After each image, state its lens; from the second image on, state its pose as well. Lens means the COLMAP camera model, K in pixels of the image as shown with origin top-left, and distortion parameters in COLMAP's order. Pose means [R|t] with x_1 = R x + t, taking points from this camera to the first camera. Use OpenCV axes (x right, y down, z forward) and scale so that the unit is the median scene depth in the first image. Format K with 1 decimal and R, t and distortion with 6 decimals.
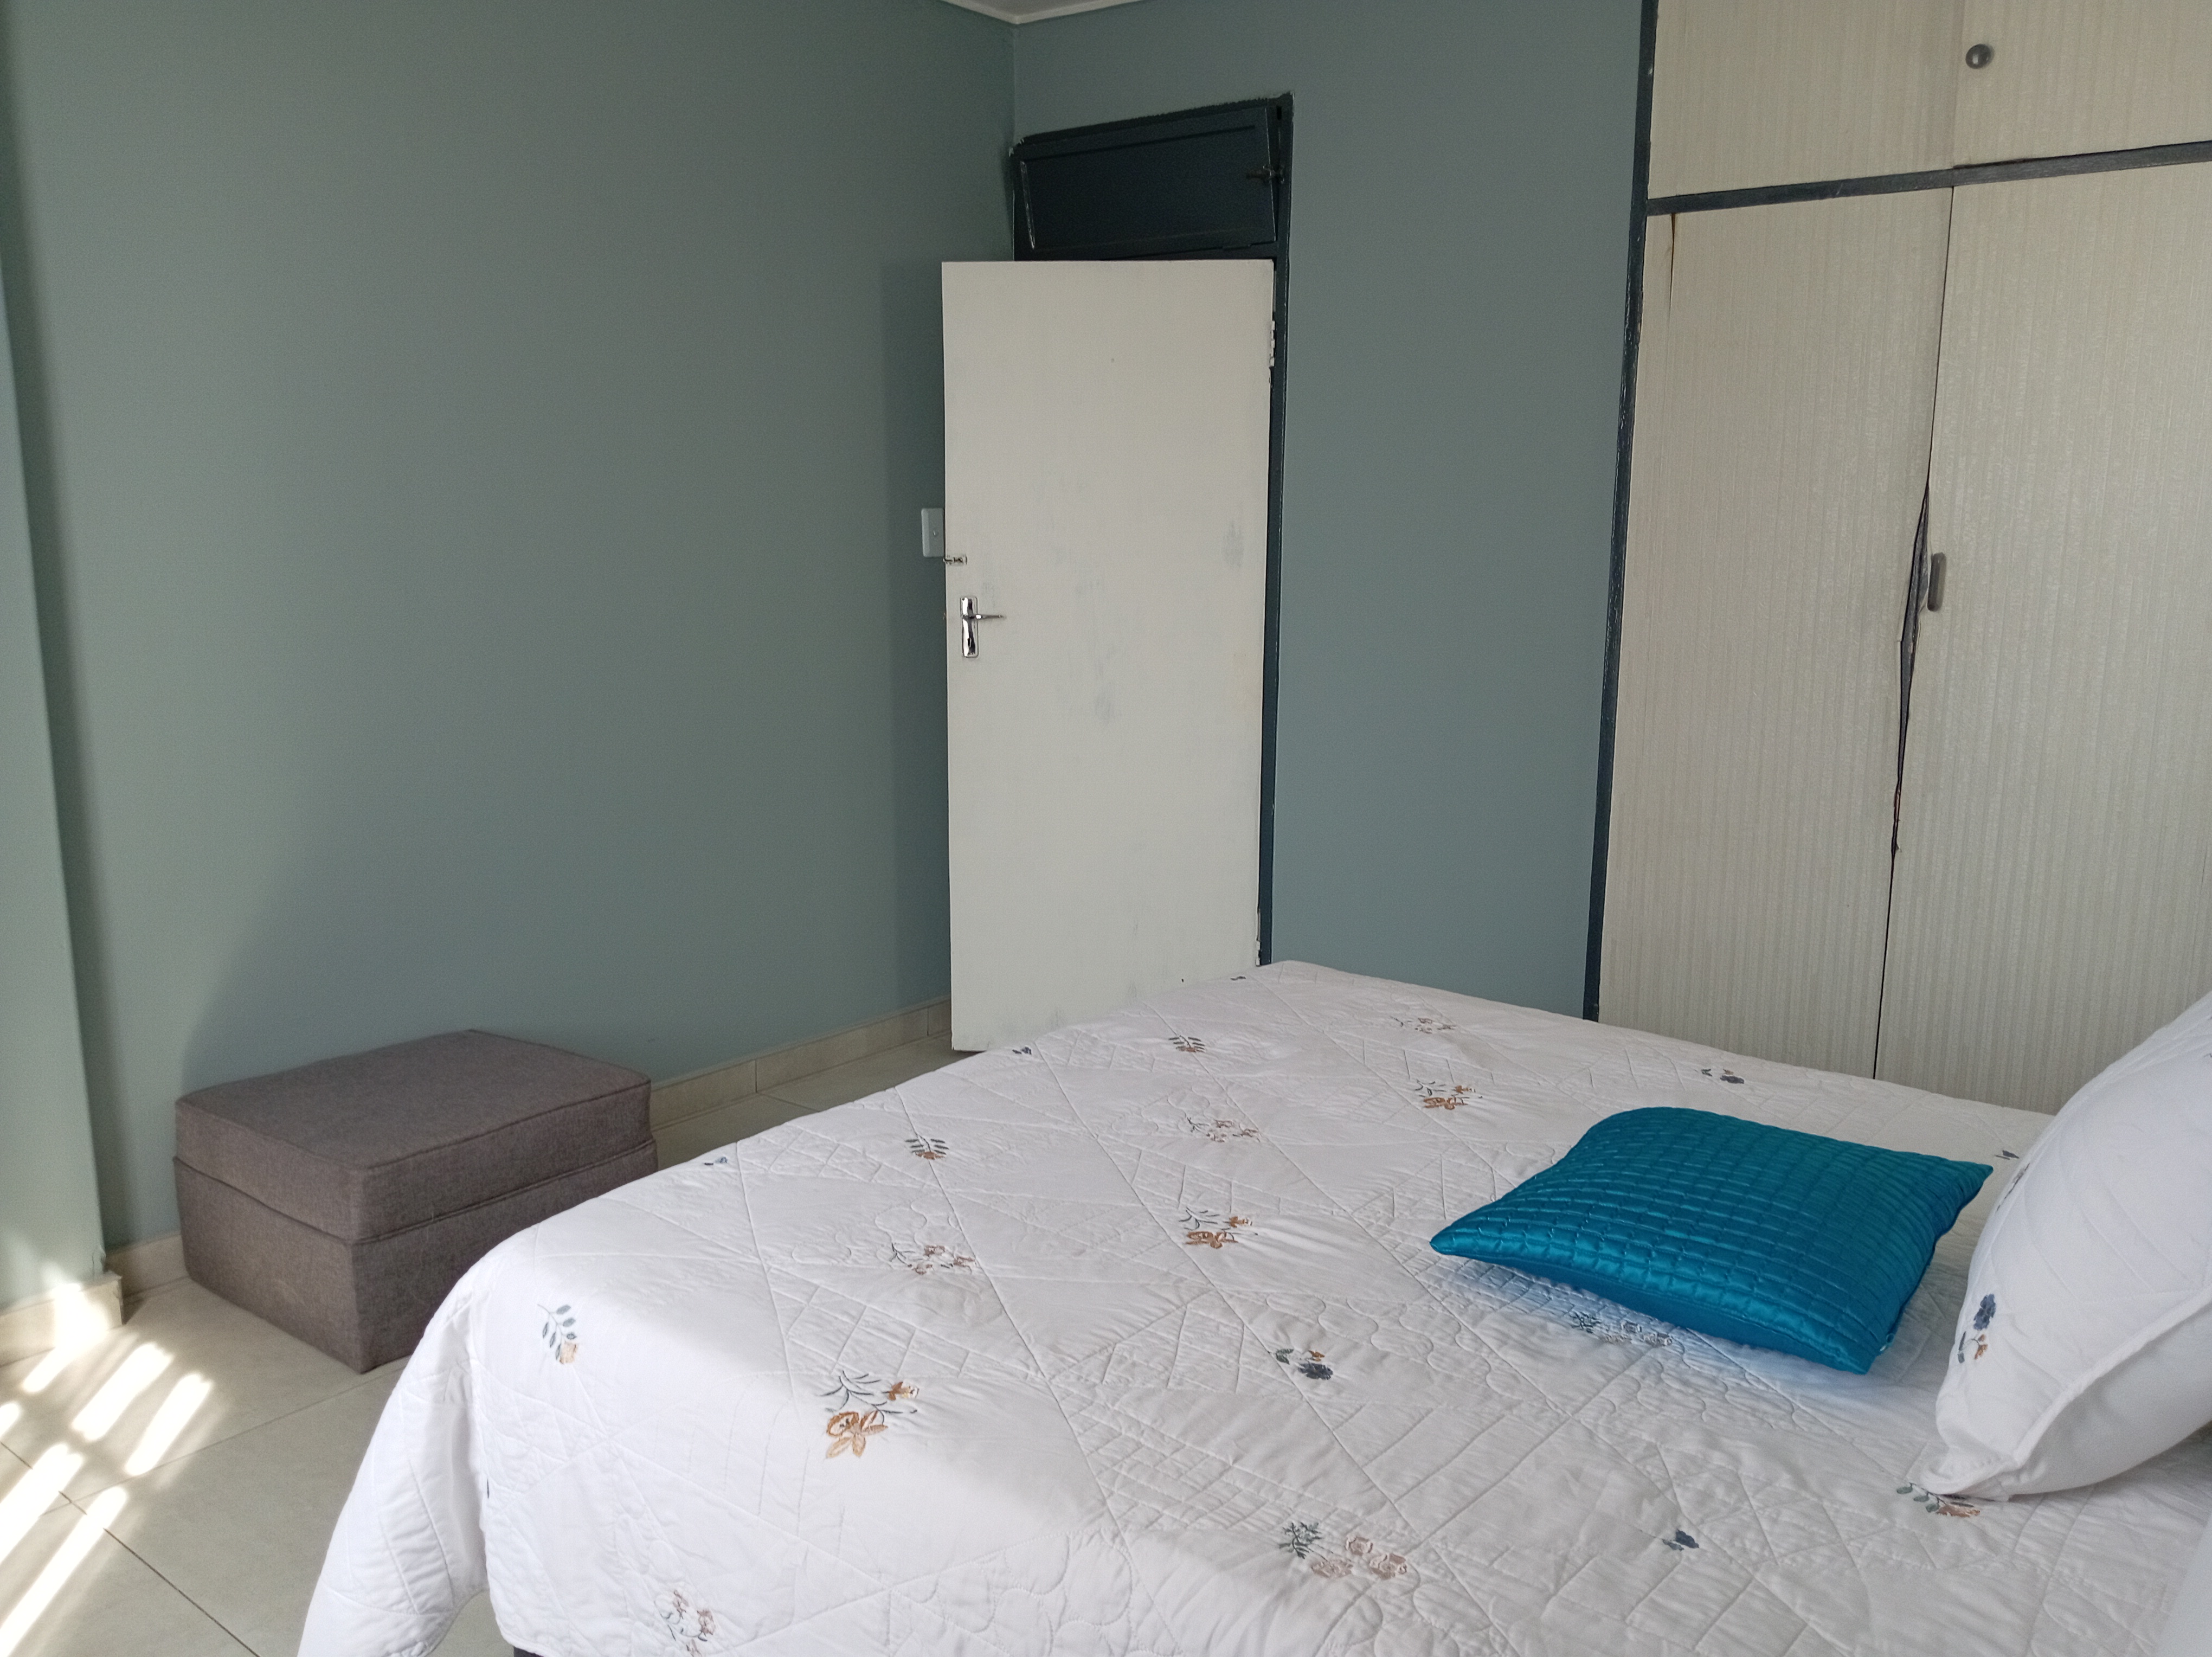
lens RADIAL K [[1714.9, 0, 1105.5], [0, 1714.9, 829.6], [0, 0, 1]] dist [0.093020, -0.182157]
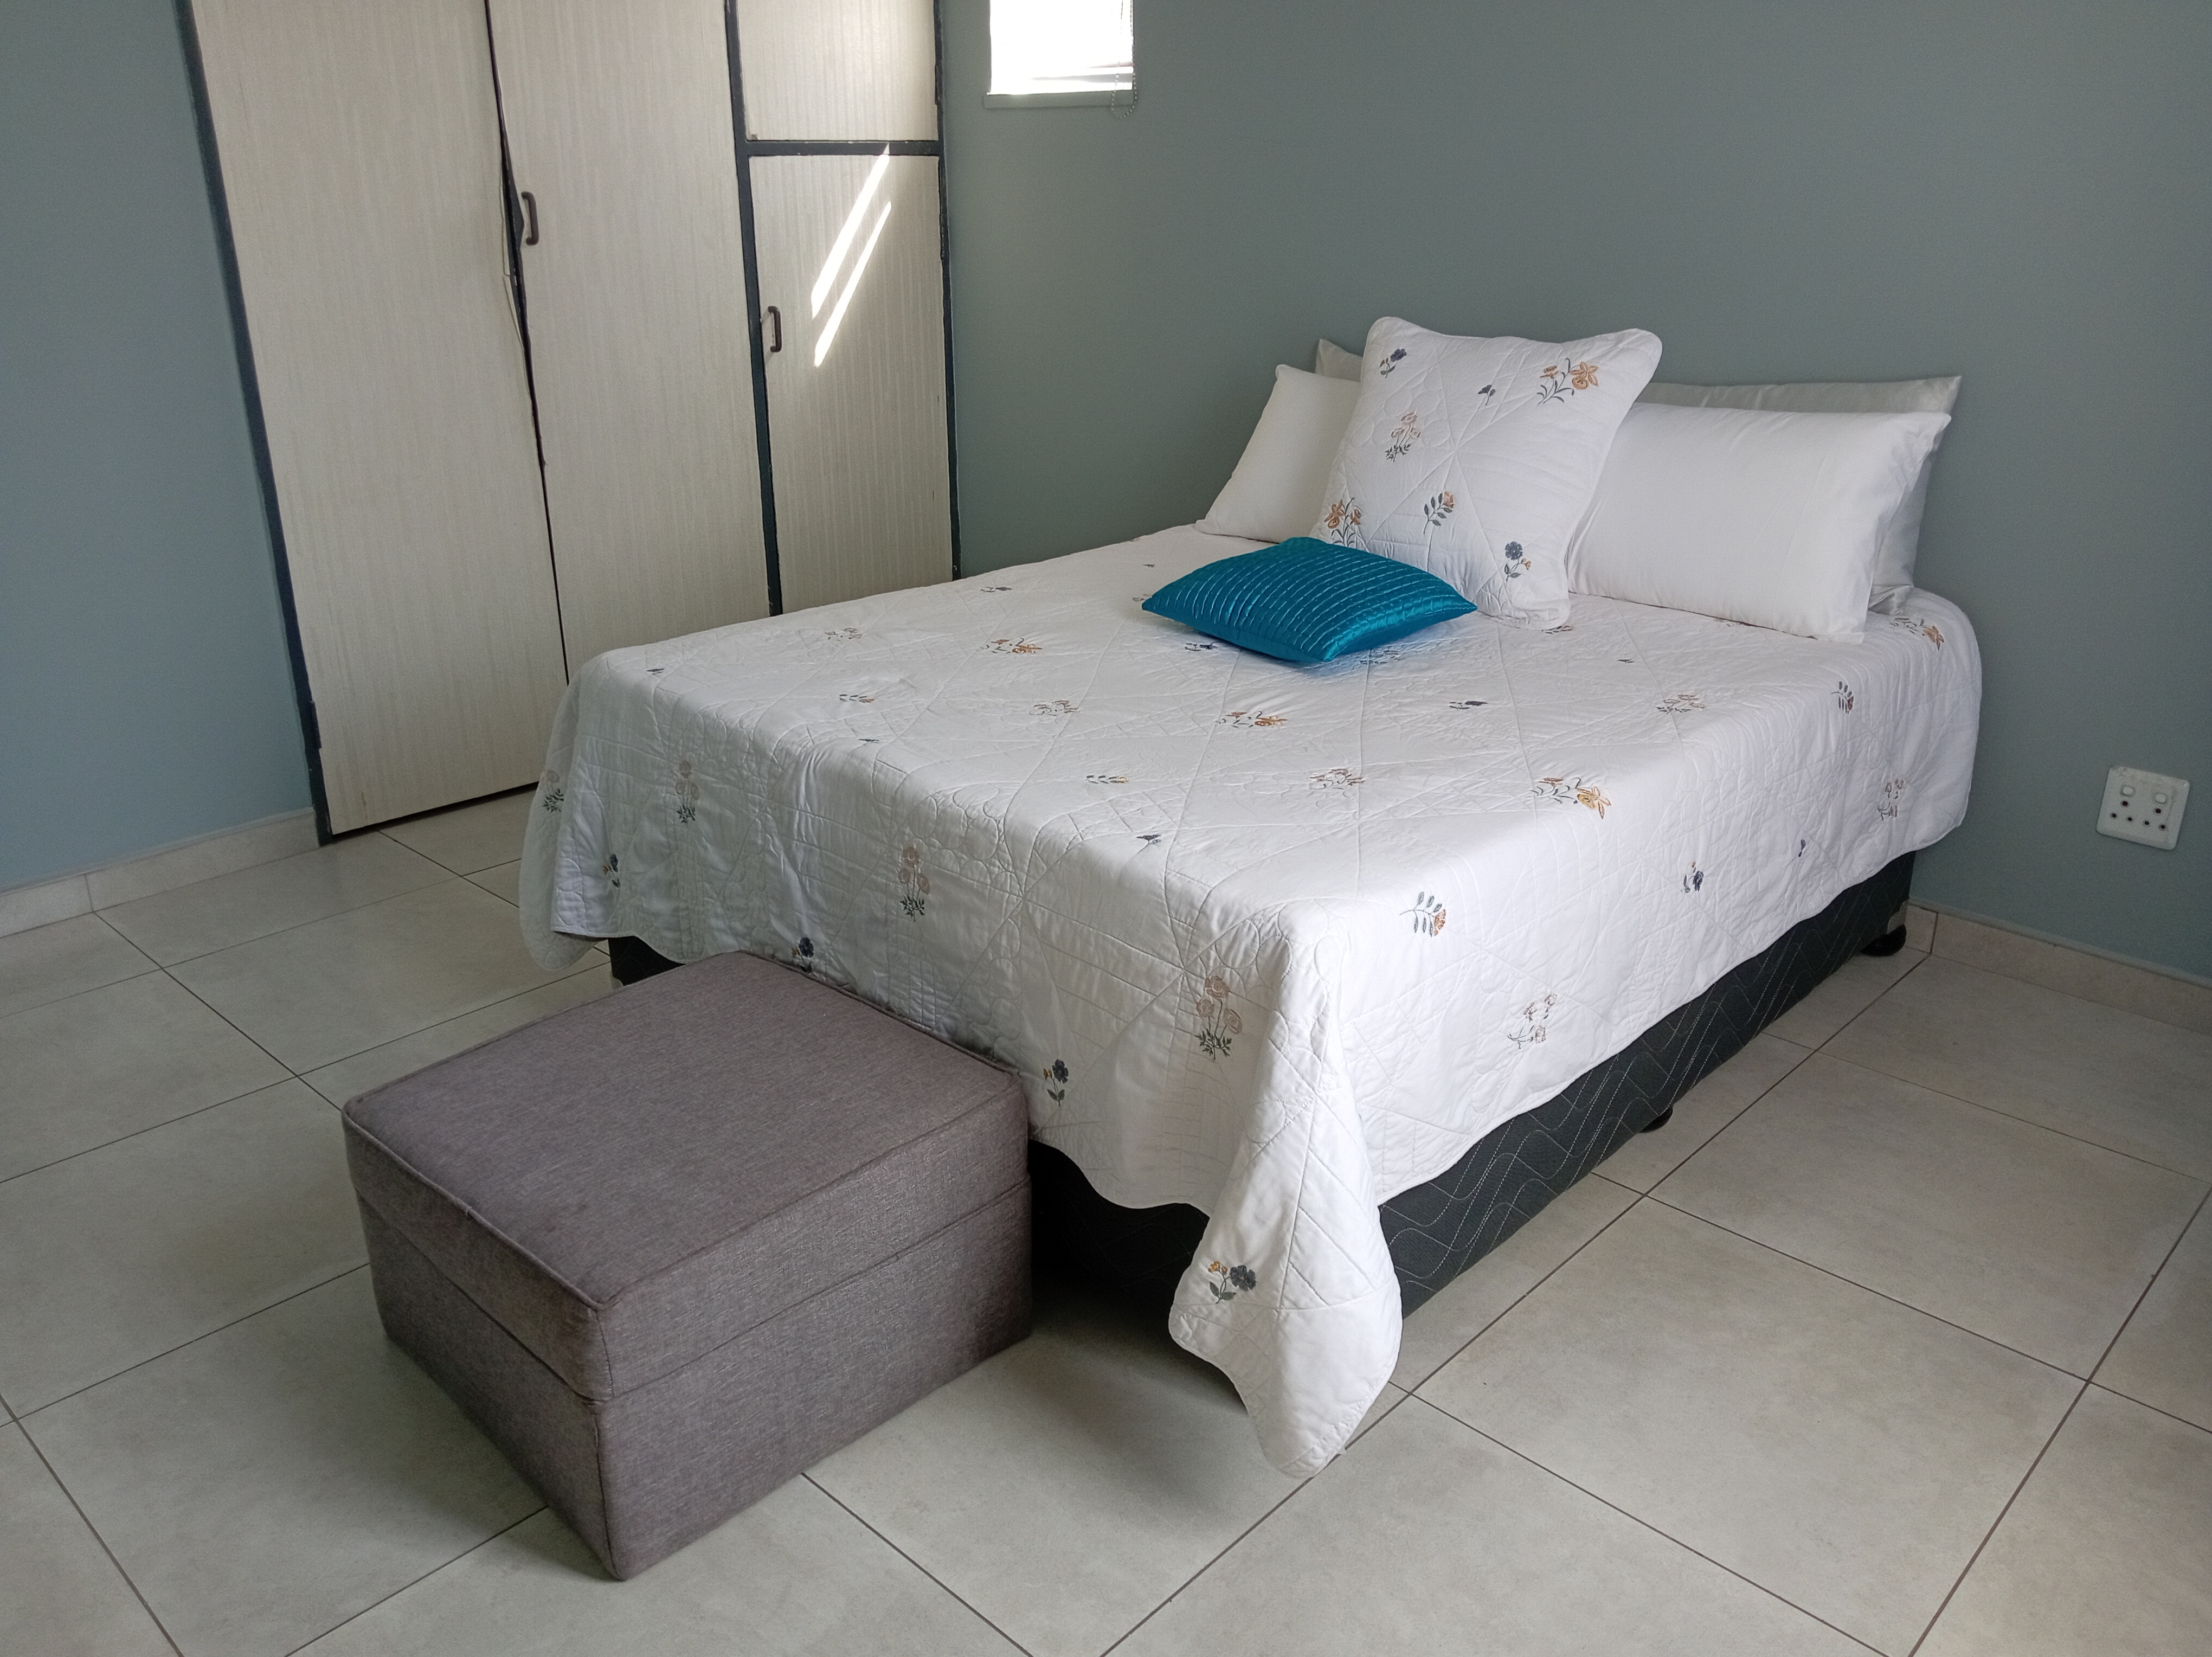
lens RADIAL K [[1714.9, 0, 1105.5], [0, 1714.9, 829.6], [0, 0, 1]] dist [0.093020, -0.182157]
pose [[0.095870, -0.370169, 0.924004, -1.205545], [0.188200, 0.918278, 0.348349, -0.177029], [-0.977440, 0.140501, 0.157701, 0.896561]]
